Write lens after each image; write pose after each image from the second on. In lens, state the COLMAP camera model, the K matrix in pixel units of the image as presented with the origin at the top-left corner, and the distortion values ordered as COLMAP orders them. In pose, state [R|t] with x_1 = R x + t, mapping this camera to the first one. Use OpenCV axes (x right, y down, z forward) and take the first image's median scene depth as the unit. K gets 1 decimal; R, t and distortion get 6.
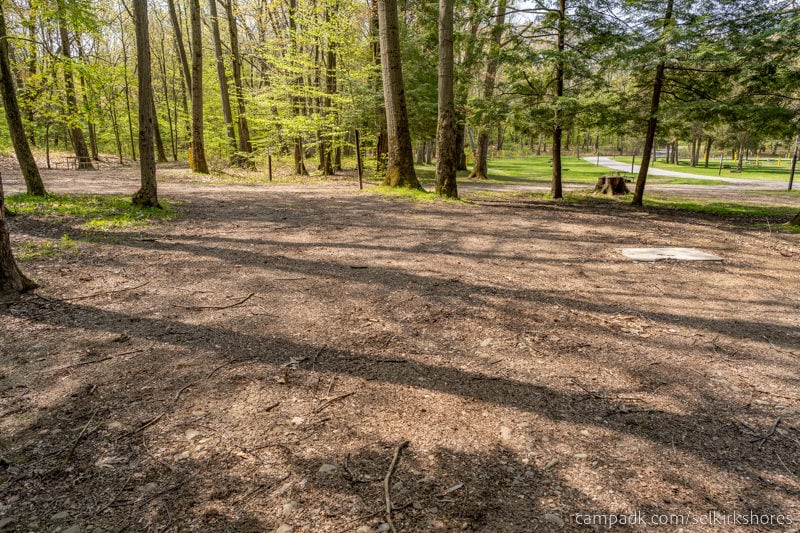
lens RADIAL K [[540.8, 0, 400.2], [0, 540.8, 267.9], [0, 0, 1]] dist [0.000903, 0.004041]
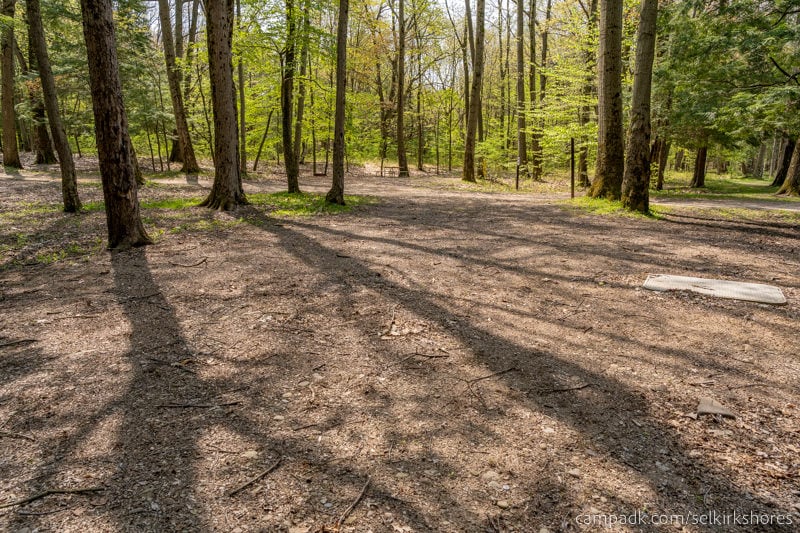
lens RADIAL K [[540.8, 0, 401.4], [0, 540.8, 265.8], [0, 0, 1]] dist [0.000903, 0.004041]
pose [[0.799653, 0.112070, -0.589911, 0.319125], [-0.128136, 0.991648, 0.014697, -0.006032], [0.586631, 0.063837, 0.807334, 0.072185]]
